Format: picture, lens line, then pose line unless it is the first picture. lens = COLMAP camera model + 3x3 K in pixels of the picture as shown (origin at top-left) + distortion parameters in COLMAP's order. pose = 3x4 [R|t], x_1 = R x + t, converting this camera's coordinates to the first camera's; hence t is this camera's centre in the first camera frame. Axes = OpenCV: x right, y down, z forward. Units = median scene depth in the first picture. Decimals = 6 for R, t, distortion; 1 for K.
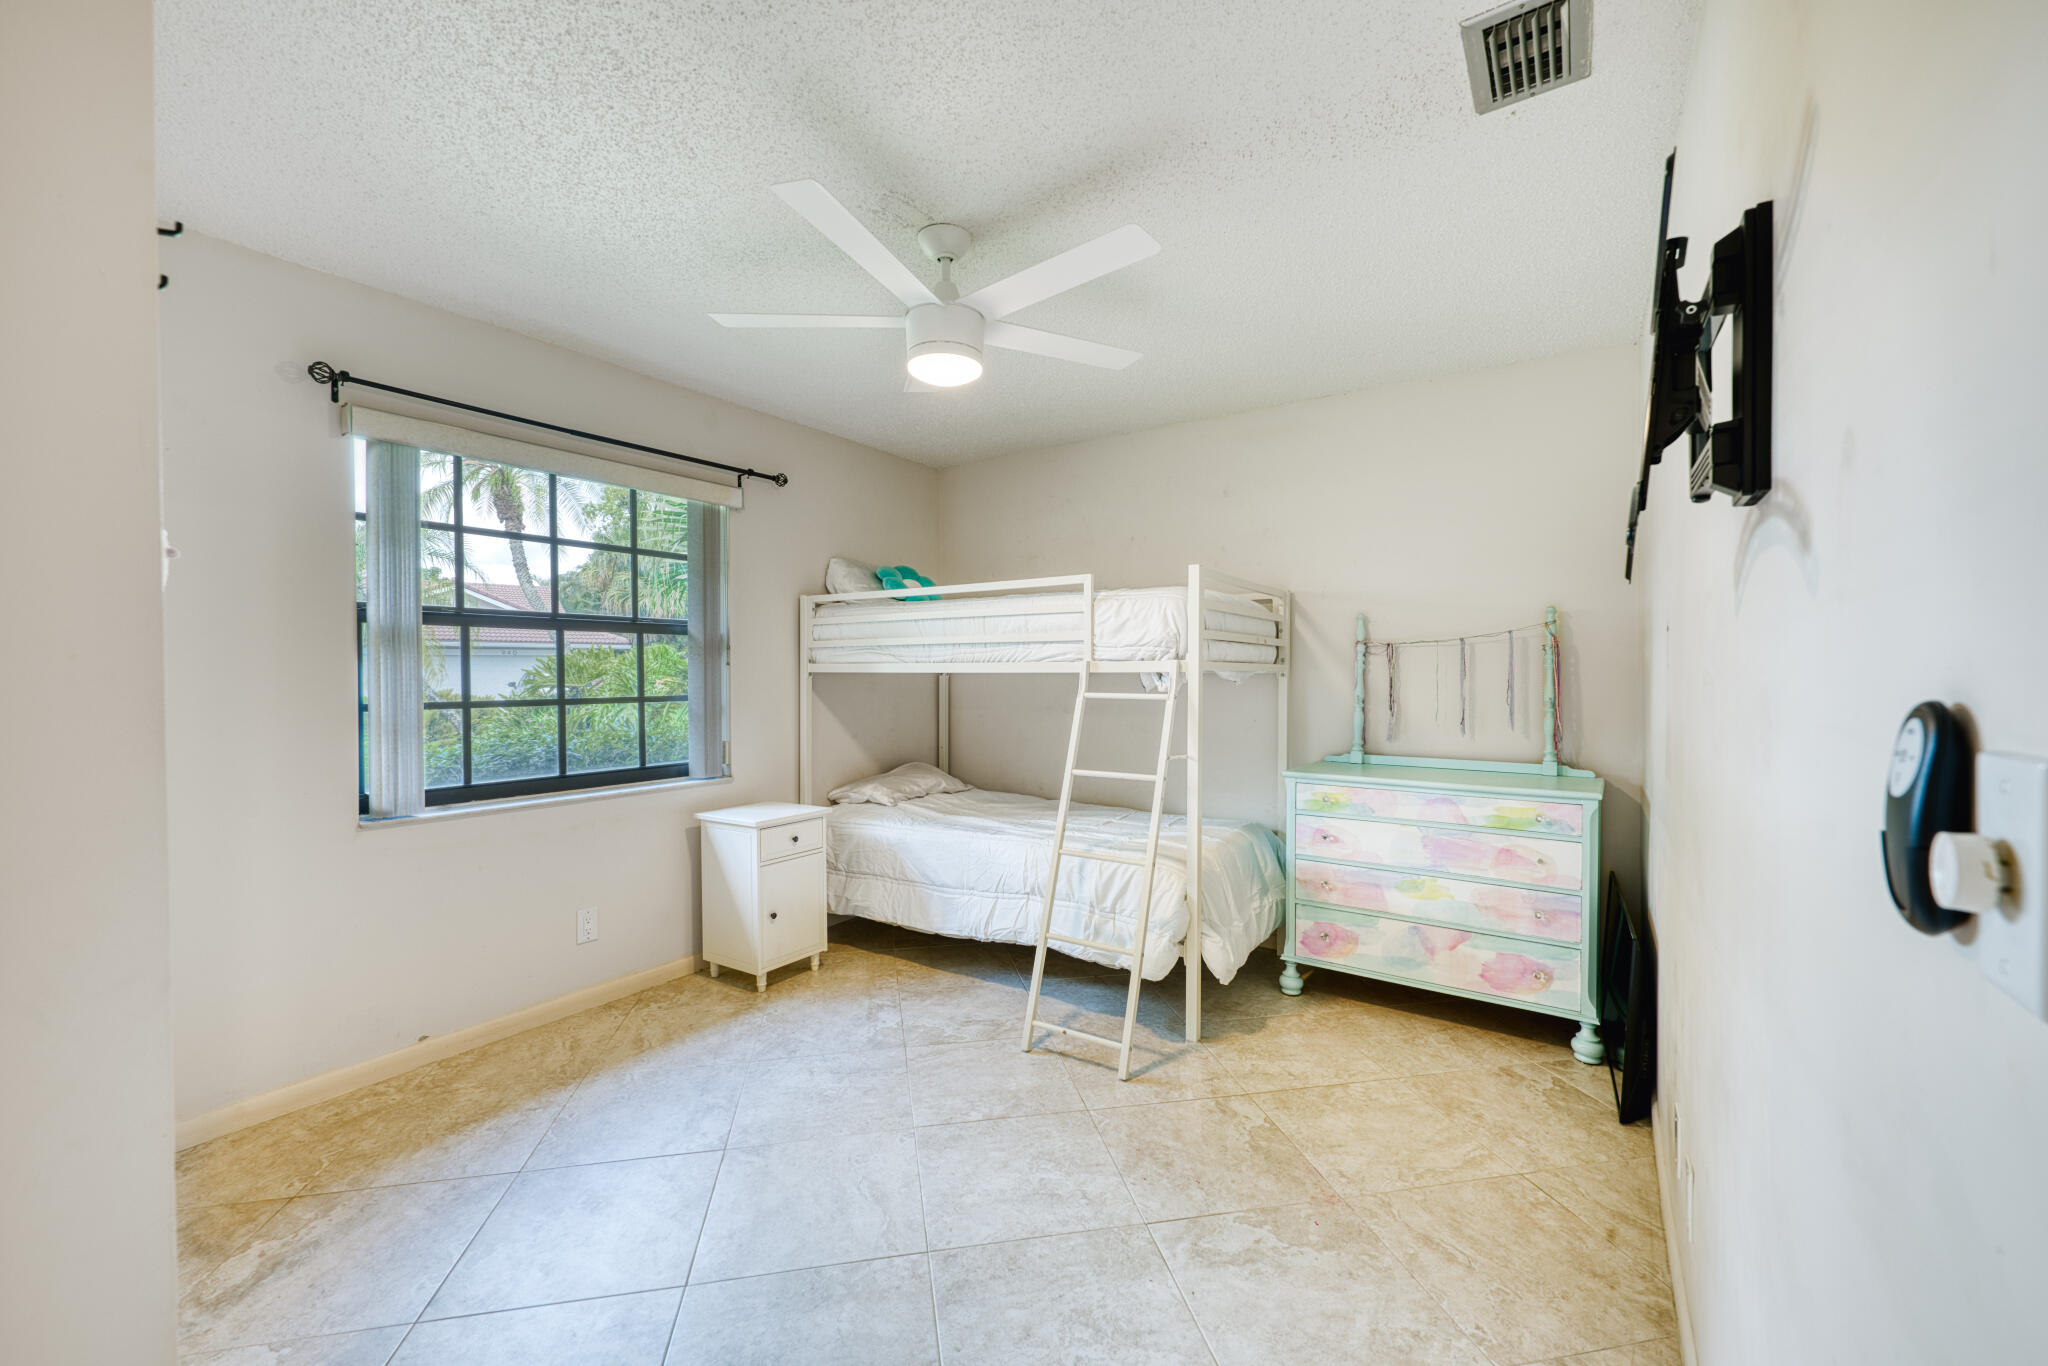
lens RADIAL K [[824.0, 0, 1032.4], [0, 824.0, 678.4], [0, 0, 1]] dist [0.002698, -0.000038]
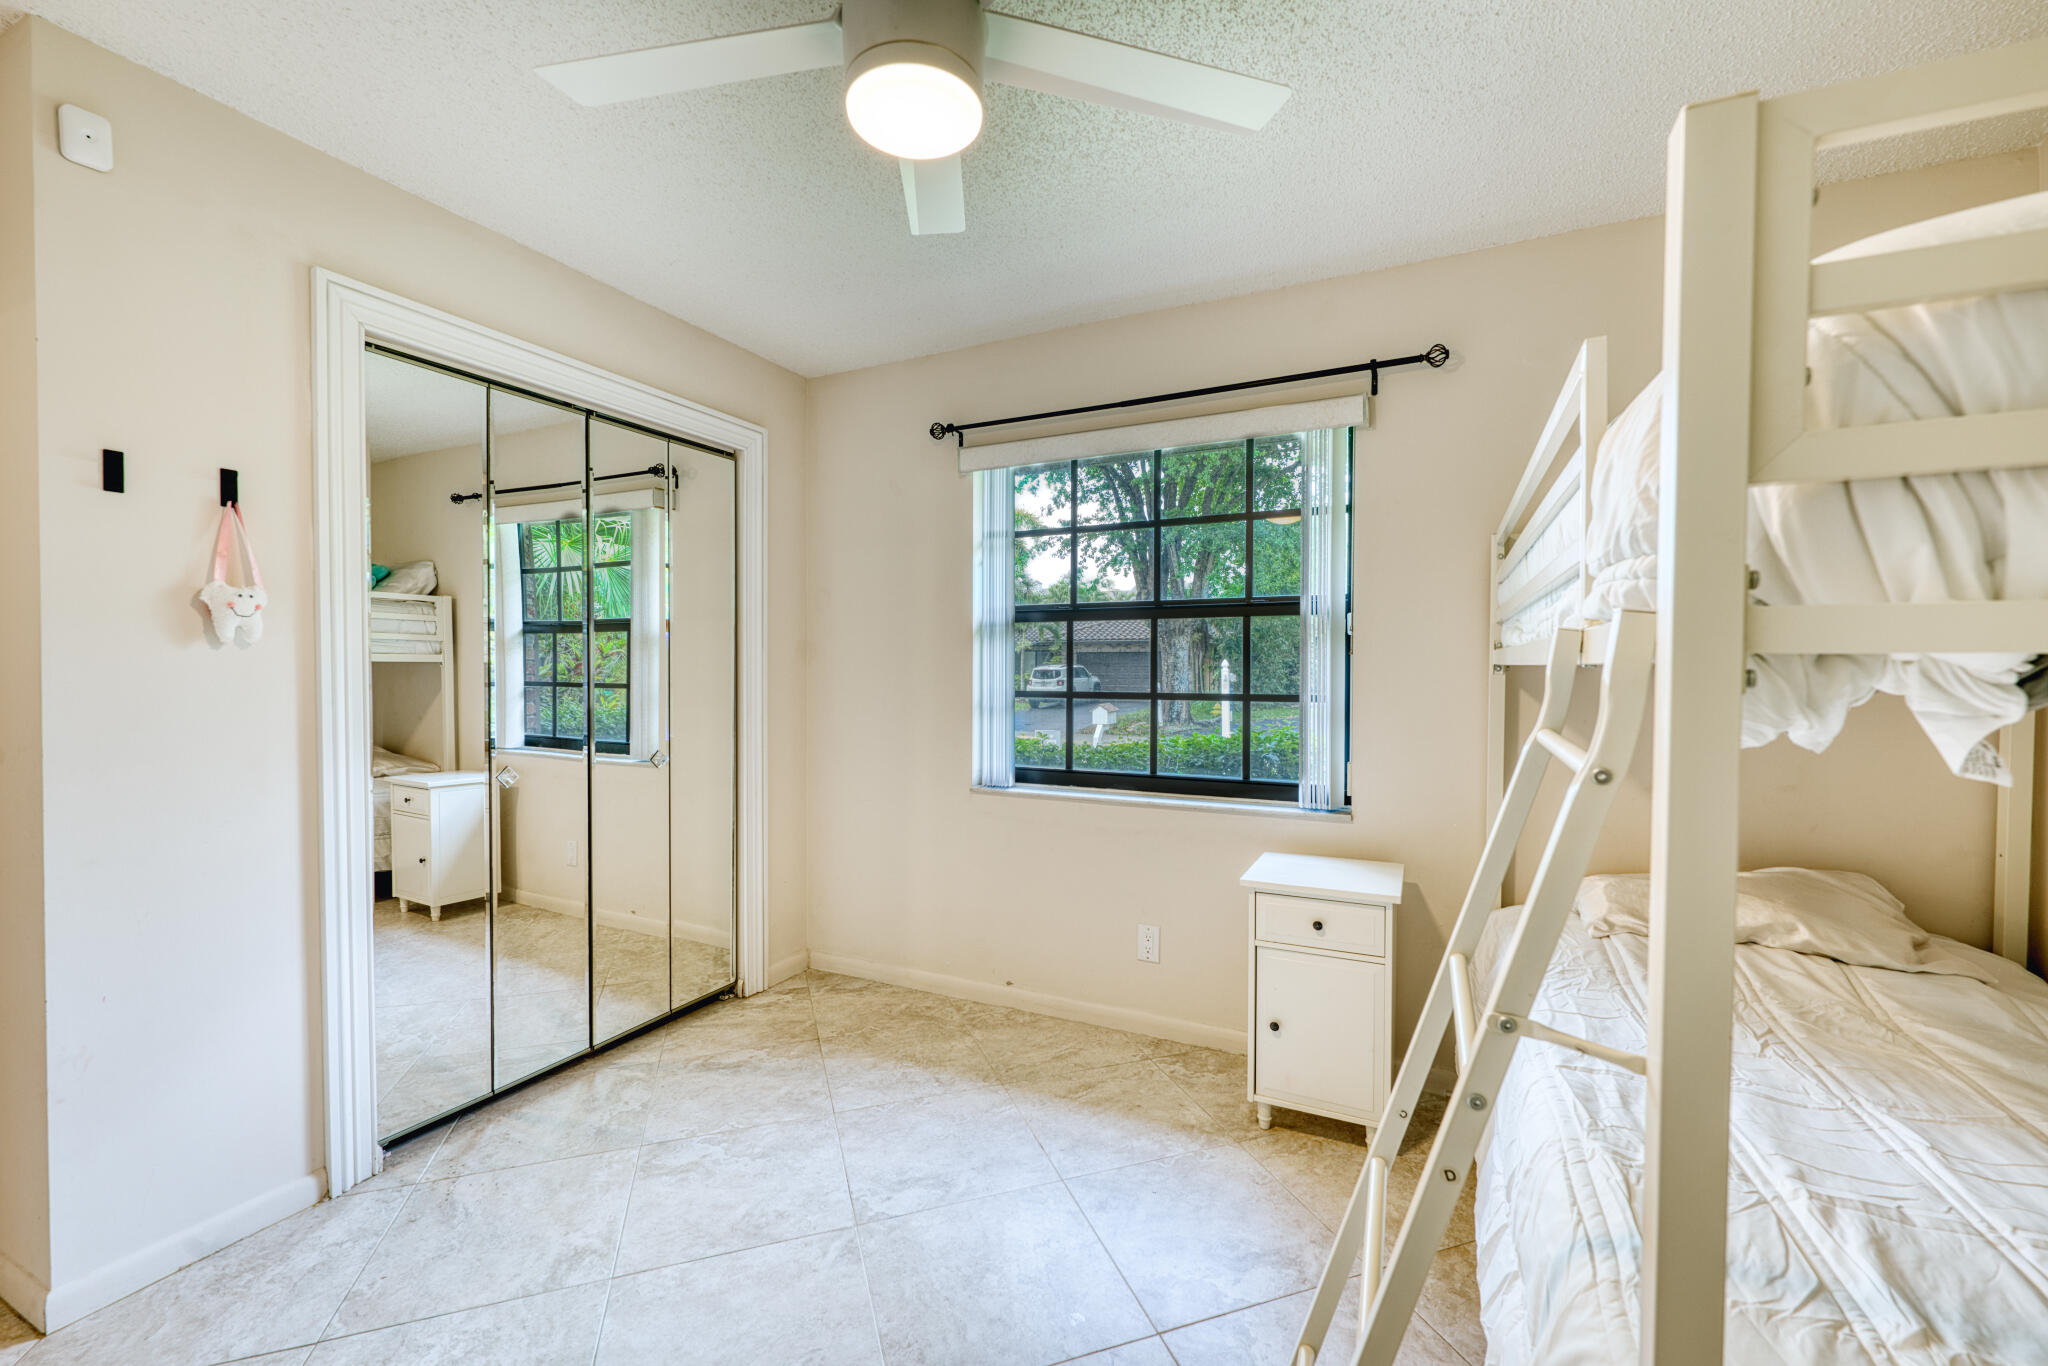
lens RADIAL K [[824.0, 0, 1030.1], [0, 824.0, 685.9], [0, 0, 1]] dist [0.002698, -0.000038]
pose [[0.140923, 0.018746, -0.989843, 0.370519], [-0.016037, 0.999733, 0.016650, 0.004530], [0.989891, 0.013527, 0.141186, 0.824140]]
